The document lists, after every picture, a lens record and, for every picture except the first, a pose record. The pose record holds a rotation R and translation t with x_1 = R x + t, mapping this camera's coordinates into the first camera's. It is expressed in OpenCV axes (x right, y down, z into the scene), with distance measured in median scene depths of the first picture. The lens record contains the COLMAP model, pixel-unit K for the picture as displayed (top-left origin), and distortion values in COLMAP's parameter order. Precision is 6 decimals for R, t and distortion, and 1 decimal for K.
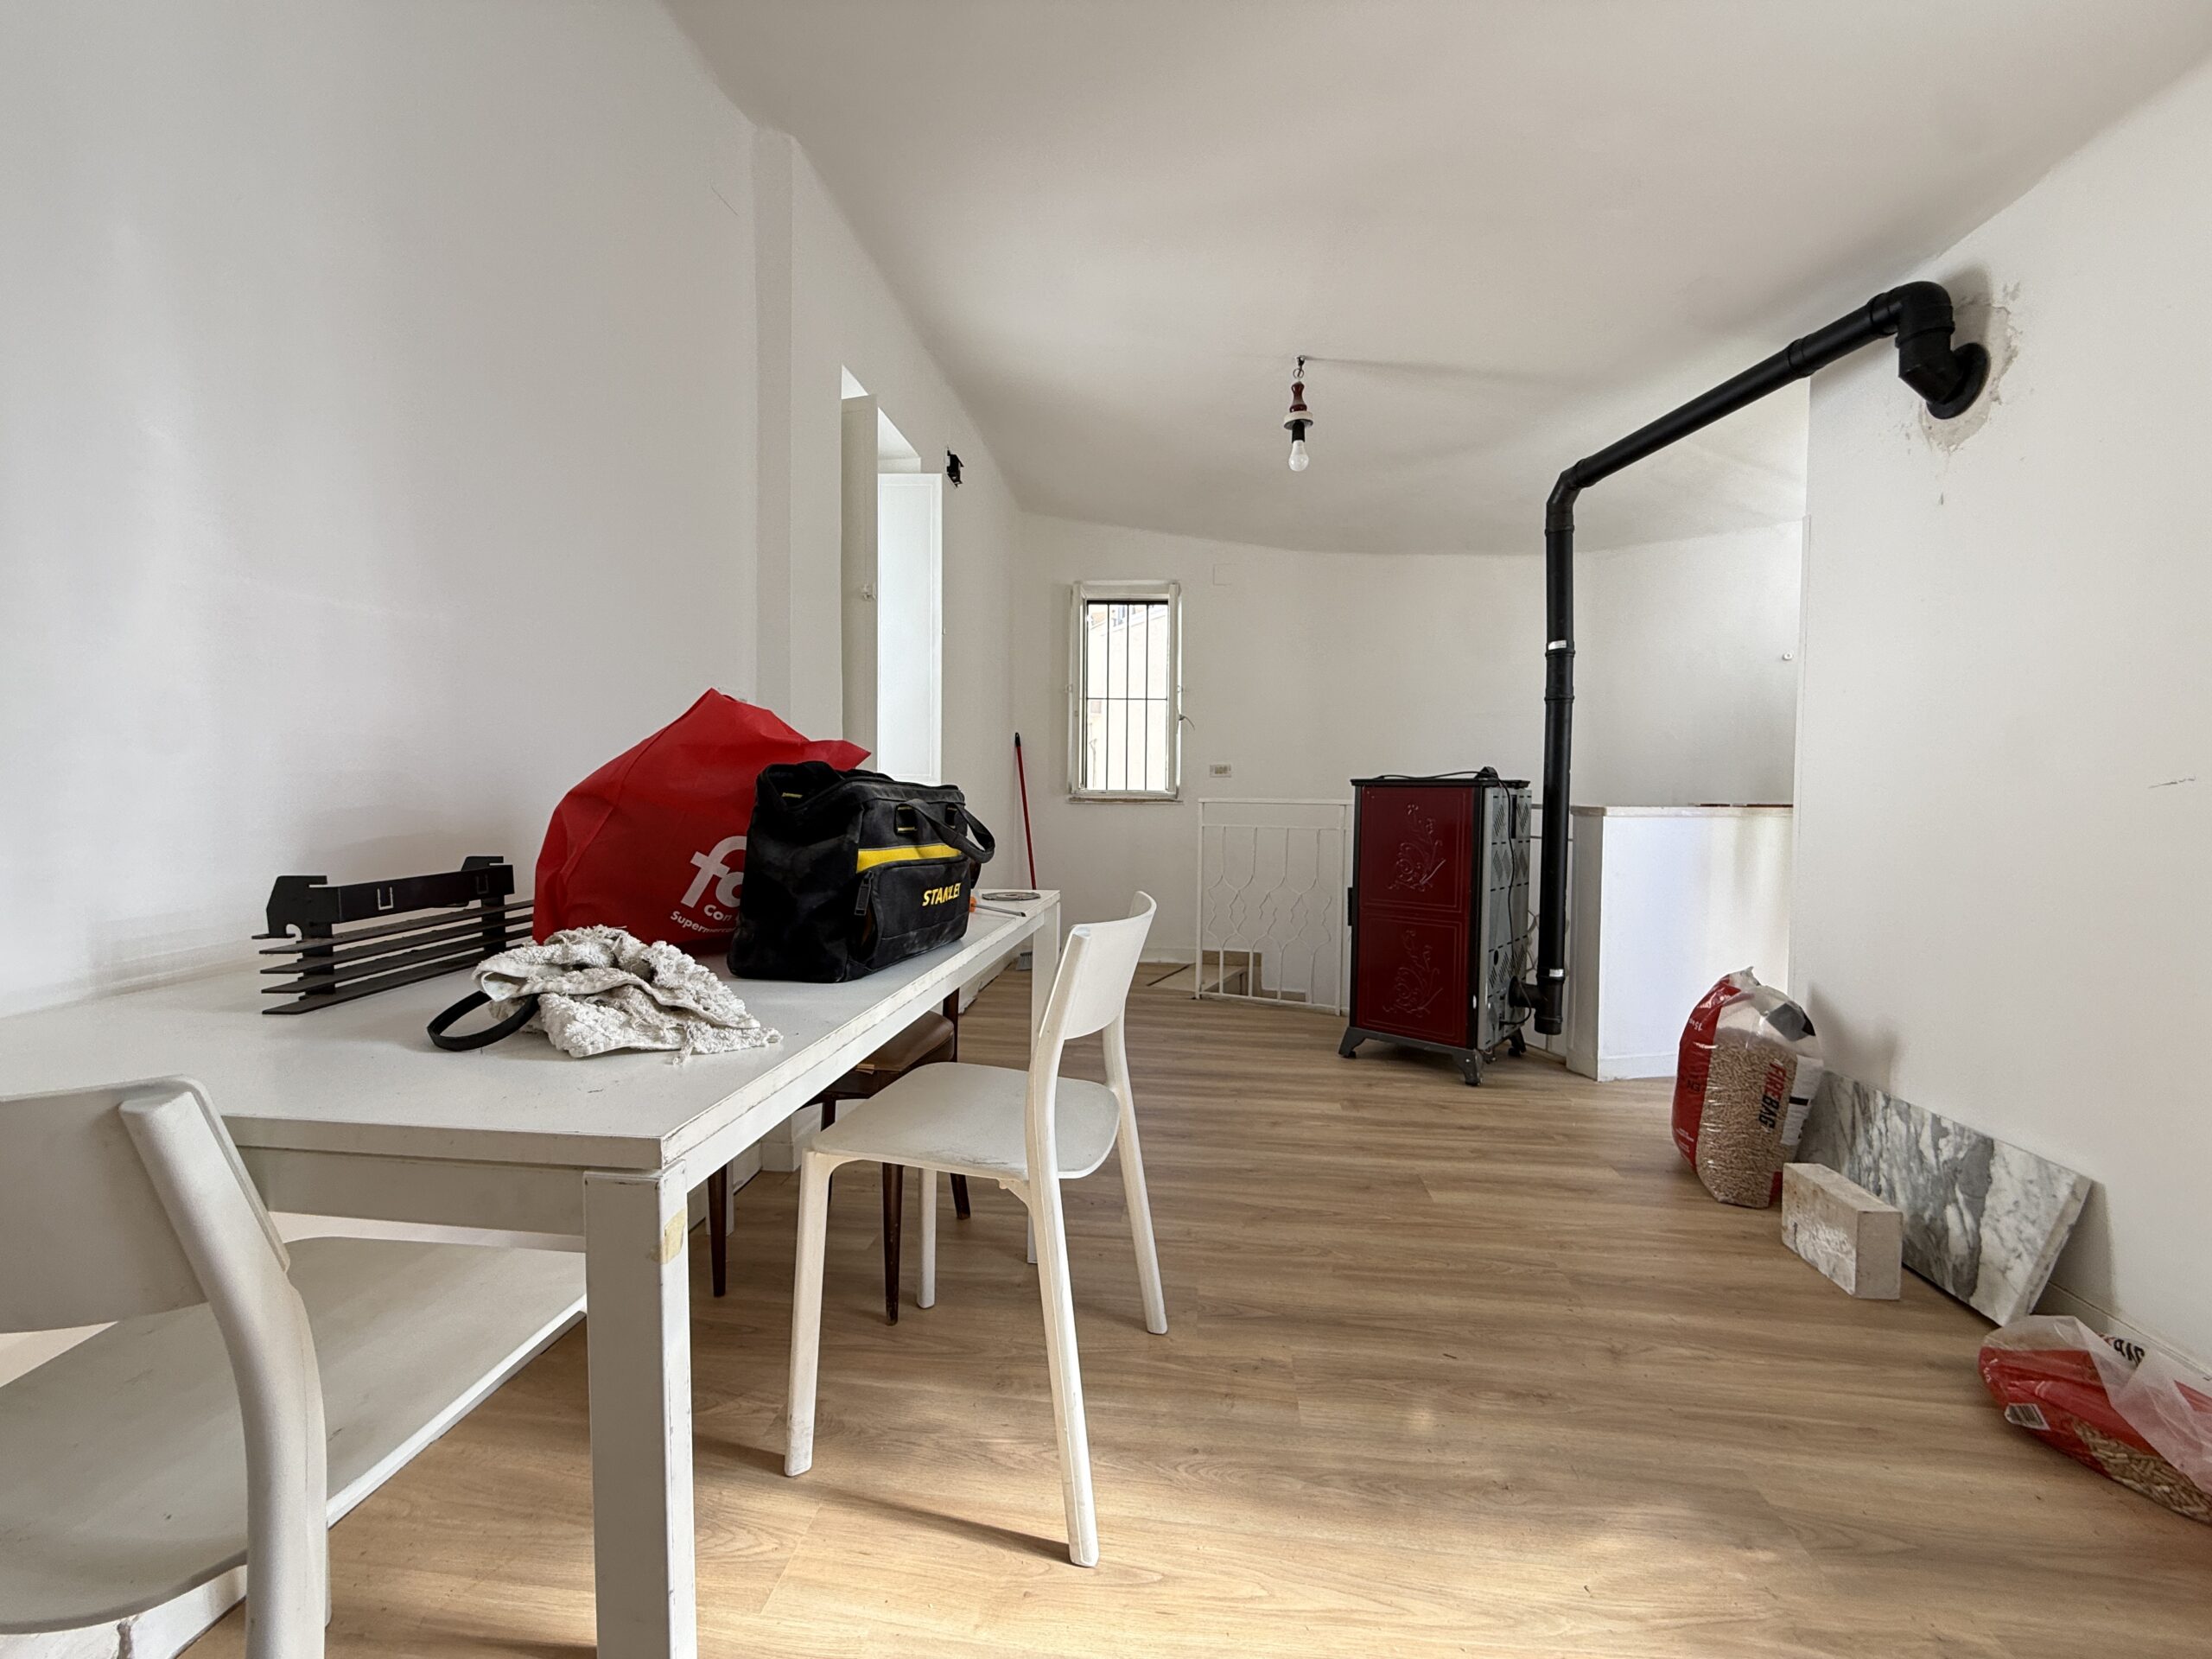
lens RADIAL K [[884.2, 0, 1098.9], [0, 884.2, 826.9], [0, 0, 1]] dist [-0.001034, 0.000338]
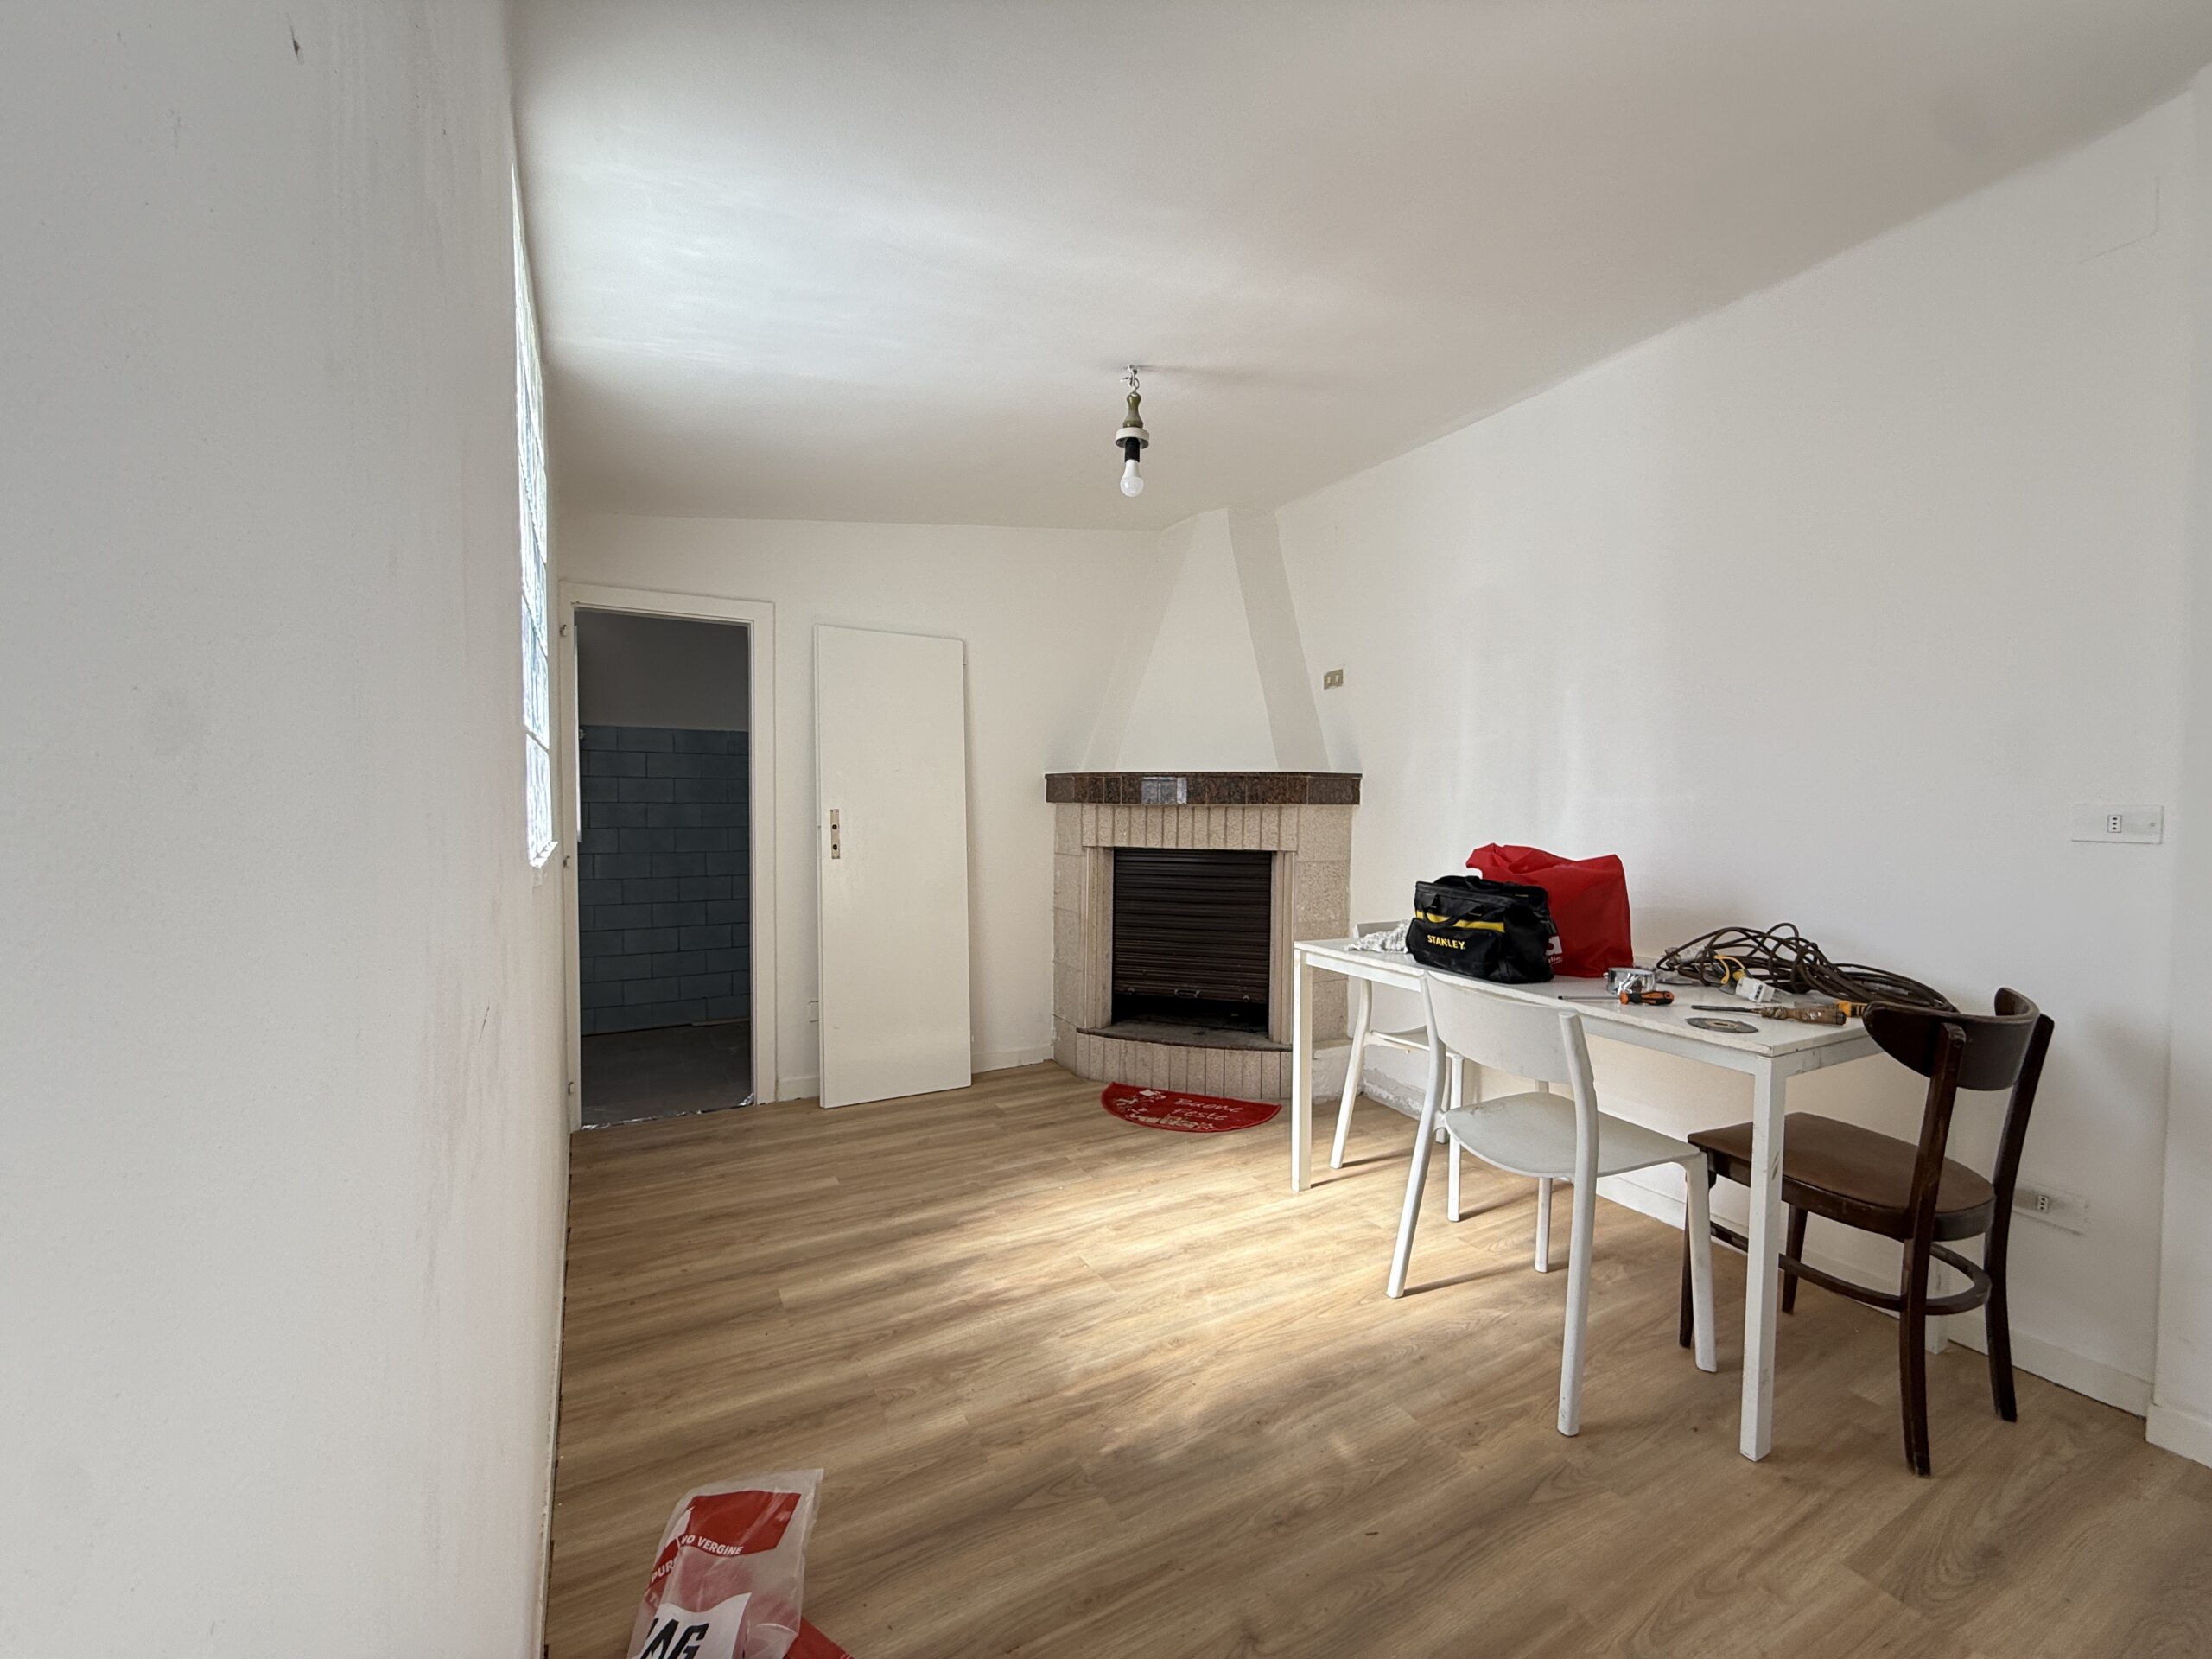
lens RADIAL K [[884.2, 0, 1098.9], [0, 884.2, 826.9], [0, 0, 1]] dist [-0.001034, 0.000338]
pose [[-0.814848, -0.001704, -0.579672, 0.993646], [-0.044044, 0.997287, 0.058981, -0.162582], [0.577999, 0.073592, -0.812713, 1.296765]]
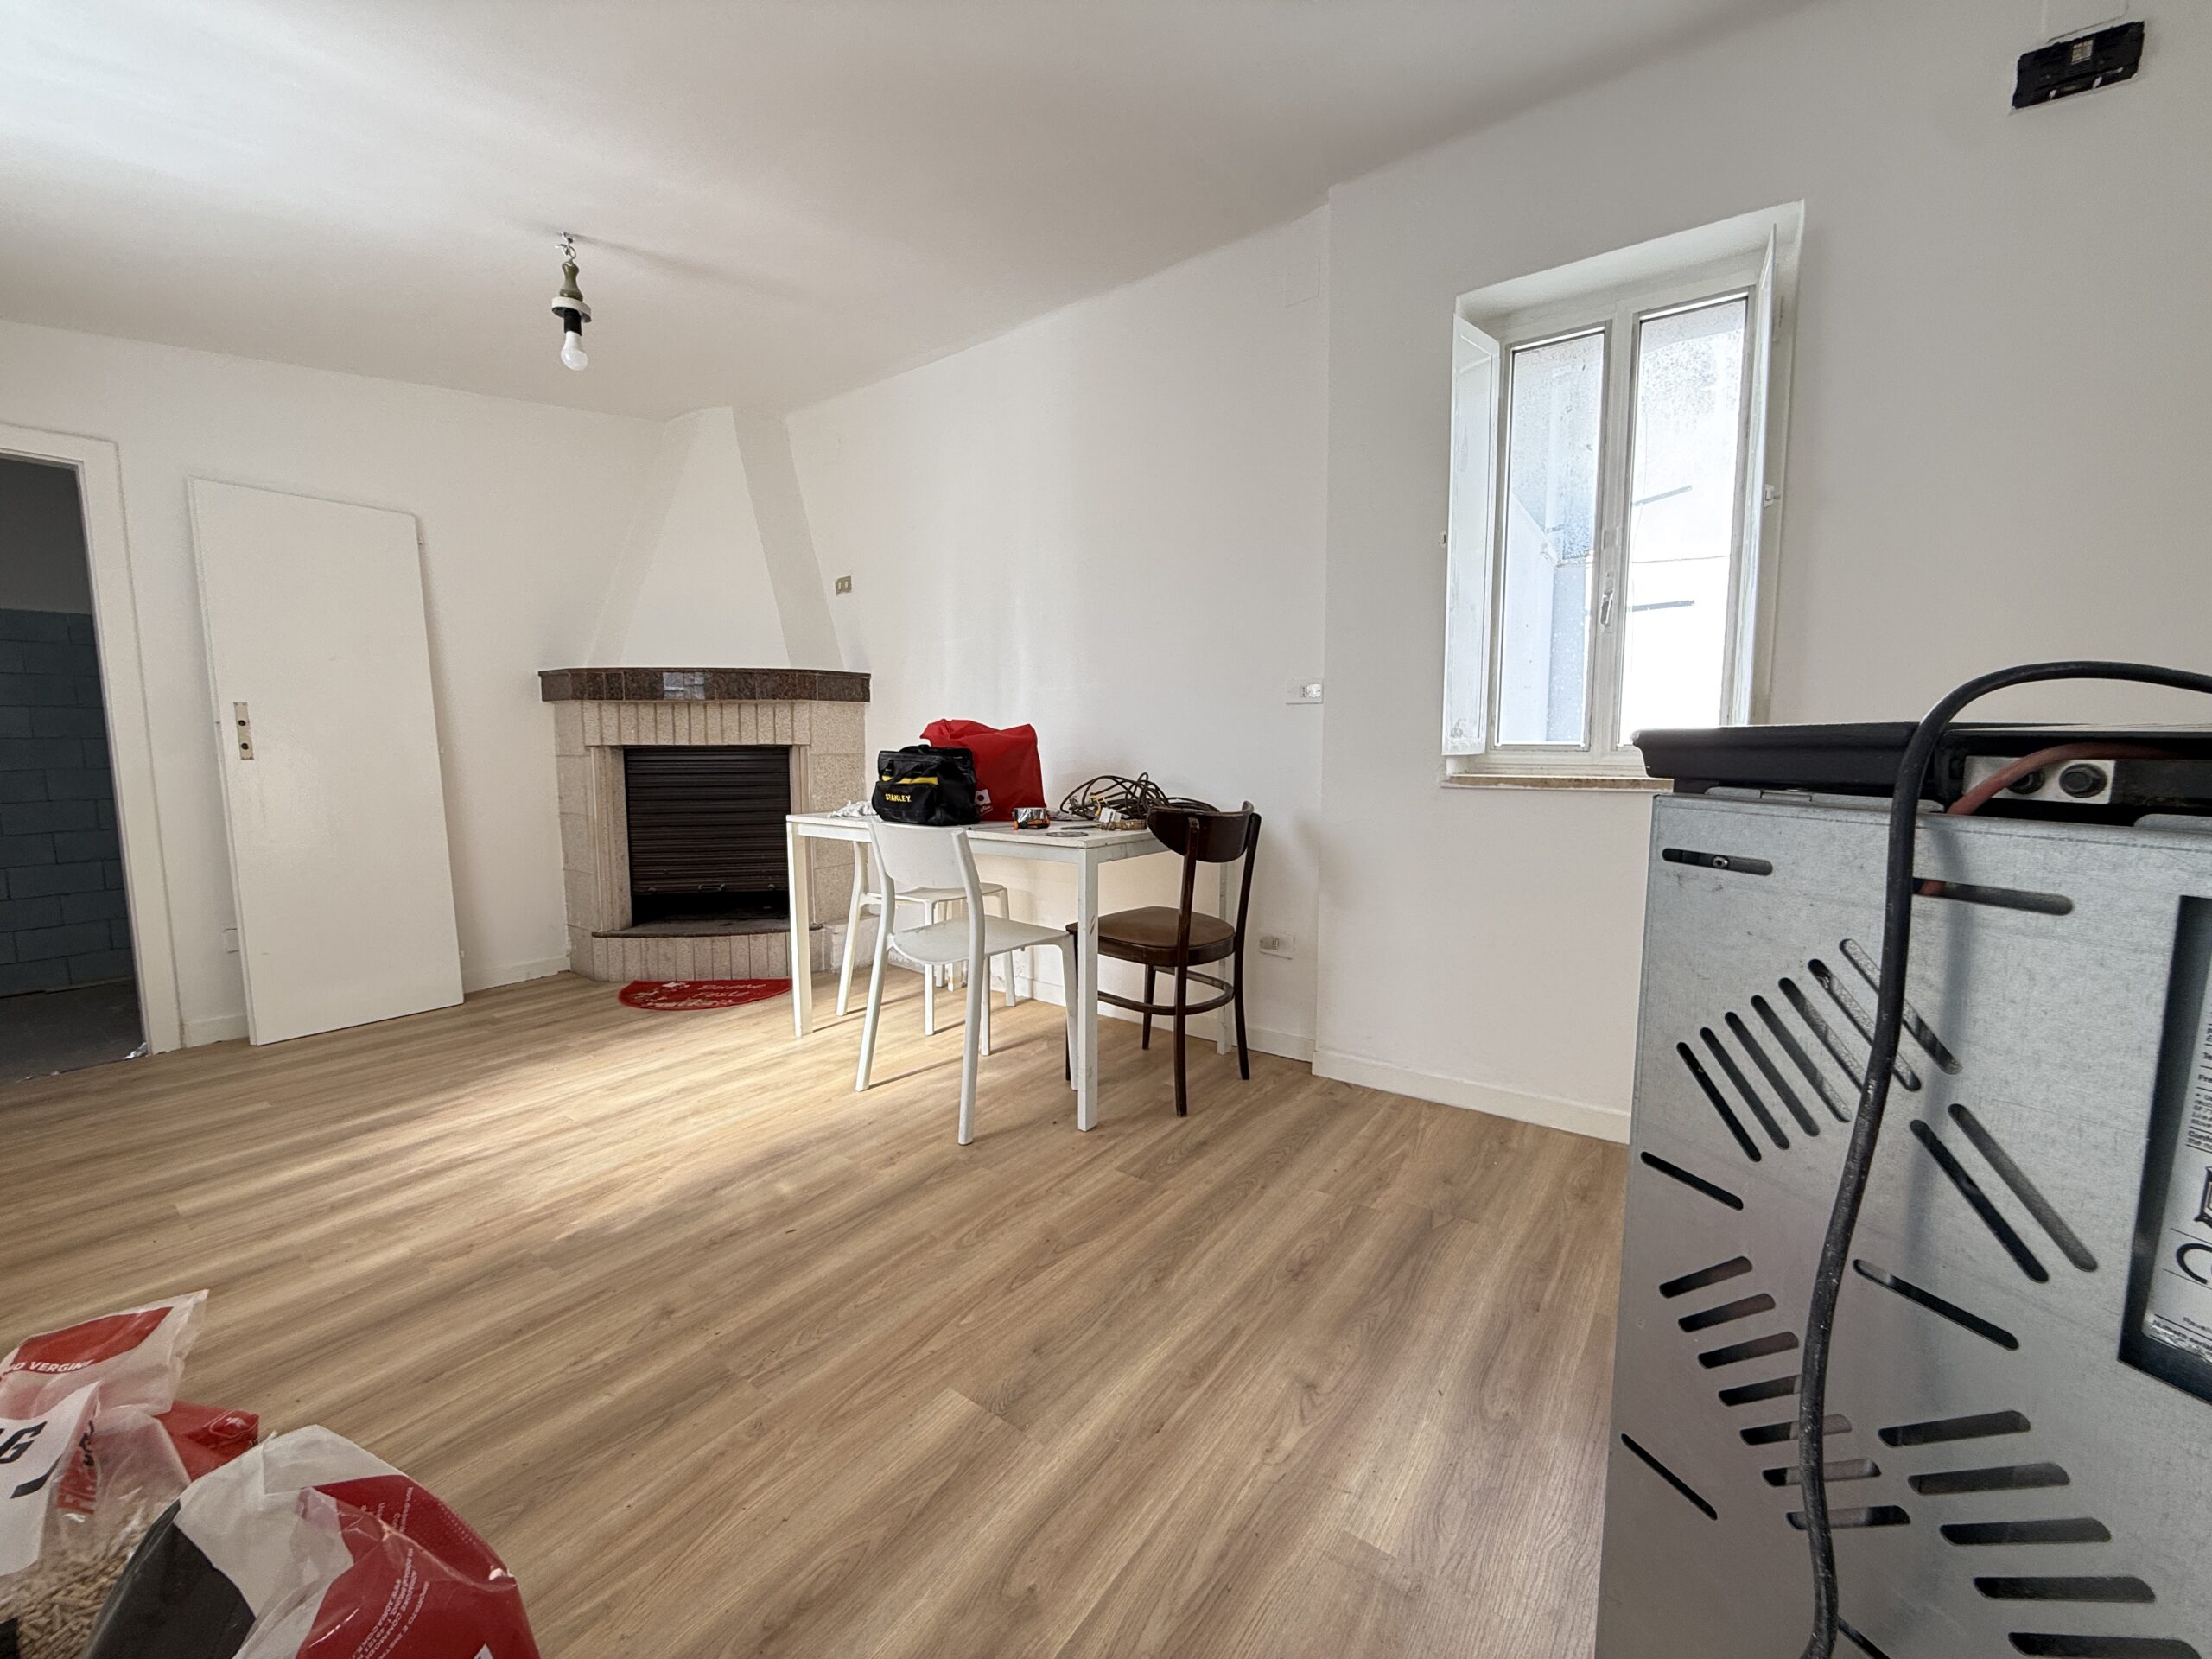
lens RADIAL K [[884.2, 0, 1098.9], [0, 884.2, 826.9], [0, 0, 1]] dist [-0.001034, 0.000338]
pose [[-0.491628, 0.076401, -0.867447, 1.002692], [-0.042324, 0.992870, 0.111435, -0.082281], [0.869776, 0.091498, -0.484889, 1.595715]]
